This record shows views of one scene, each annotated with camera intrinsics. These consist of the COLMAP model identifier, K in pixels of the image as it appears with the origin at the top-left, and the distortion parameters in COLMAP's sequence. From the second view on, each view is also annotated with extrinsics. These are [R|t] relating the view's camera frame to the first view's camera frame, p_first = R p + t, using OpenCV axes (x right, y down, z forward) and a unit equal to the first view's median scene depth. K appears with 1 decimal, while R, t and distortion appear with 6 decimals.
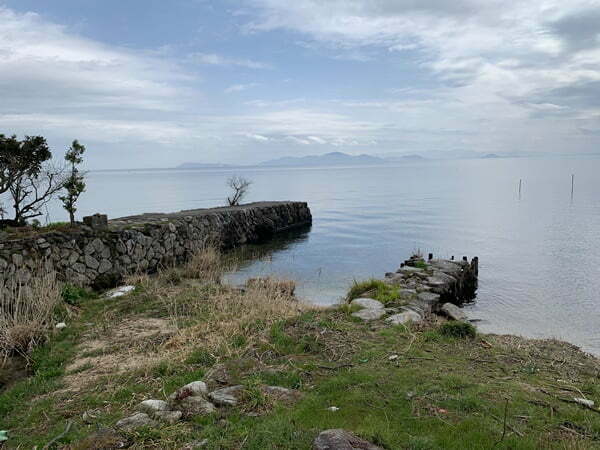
lens RADIAL K [[456.8, 0, 300.1], [0, 456.8, 225.7], [0, 0, 1]] dist [0.008754, 0.003277]
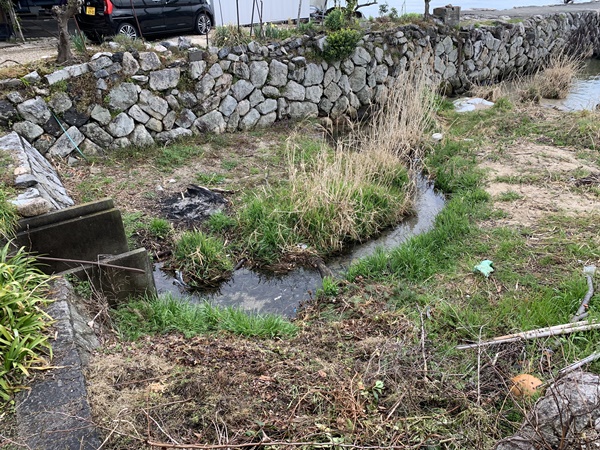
lens RADIAL K [[456.8, 0, 299.7], [0, 456.8, 224.7], [0, 0, 1]] dist [0.008754, 0.003277]
pose [[0.874328, 0.249866, -0.416075, -0.244830], [-0.066137, 0.910634, 0.407886, 0.017725], [0.480809, -0.329108, 0.812718, 0.048200]]
